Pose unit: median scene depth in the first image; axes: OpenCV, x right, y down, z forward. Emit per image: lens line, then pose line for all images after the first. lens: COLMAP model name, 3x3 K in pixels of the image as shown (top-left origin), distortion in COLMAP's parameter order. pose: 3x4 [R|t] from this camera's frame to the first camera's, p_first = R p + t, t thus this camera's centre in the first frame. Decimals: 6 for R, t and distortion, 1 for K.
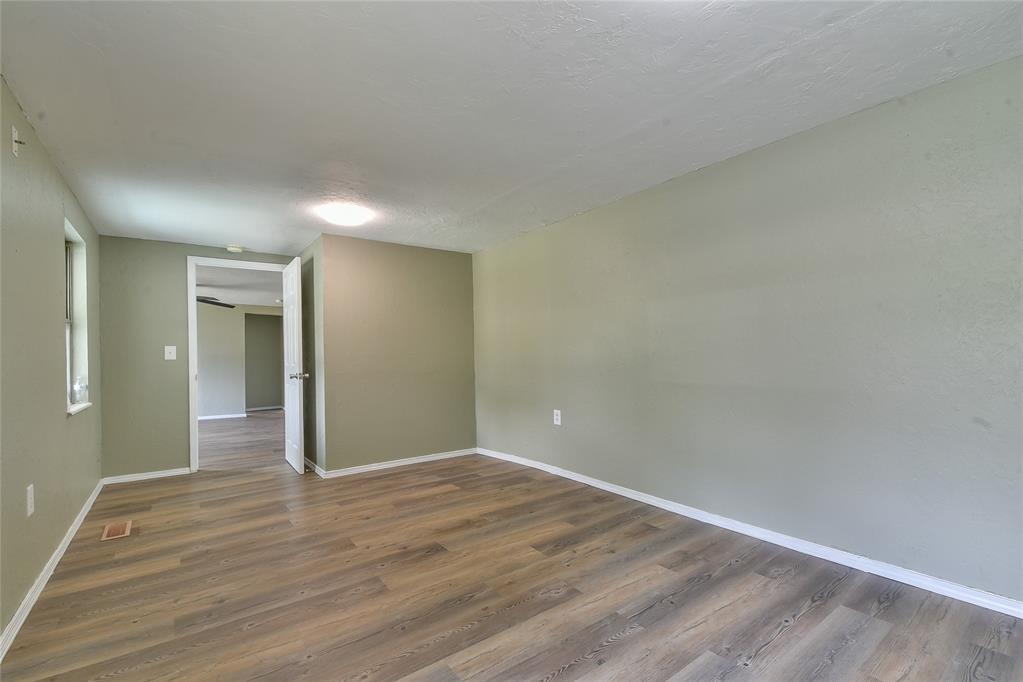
lens RADIAL K [[450.6, 0, 513.5], [0, 450.6, 344.4], [0, 0, 1]] dist [0.013895, -0.004033]
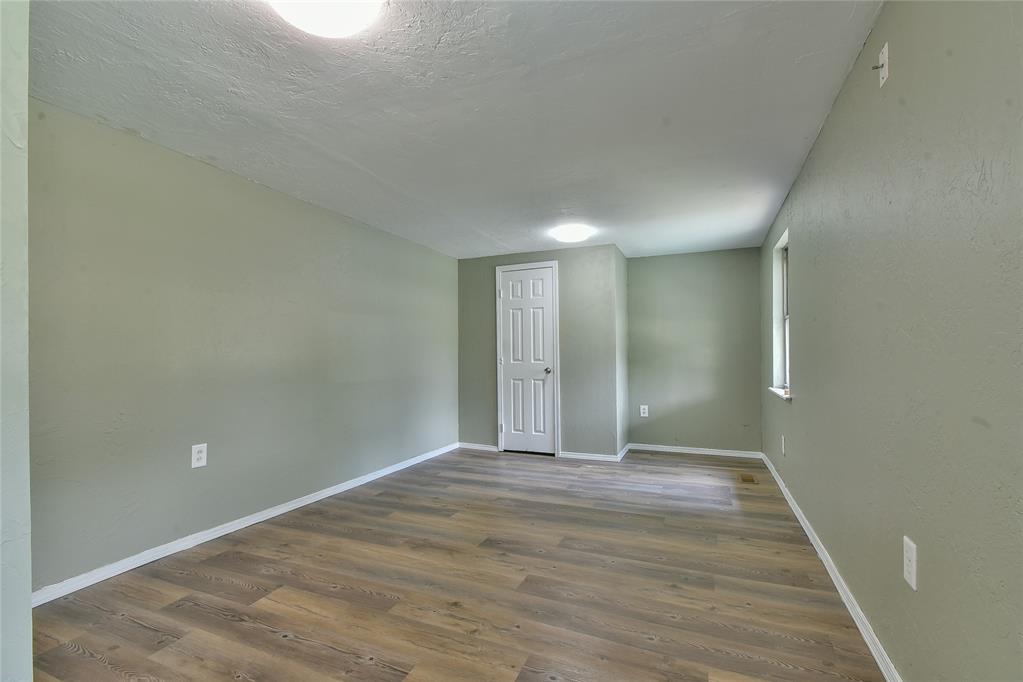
lens RADIAL K [[450.6, 0, 513.4], [0, 450.6, 348.1], [0, 0, 1]] dist [0.013895, -0.004033]
pose [[-0.497771, 0.035922, 0.866564, -1.063276], [0.004851, 0.999242, -0.038635, 0.053211], [-0.867295, -0.015028, -0.497568, 1.424519]]
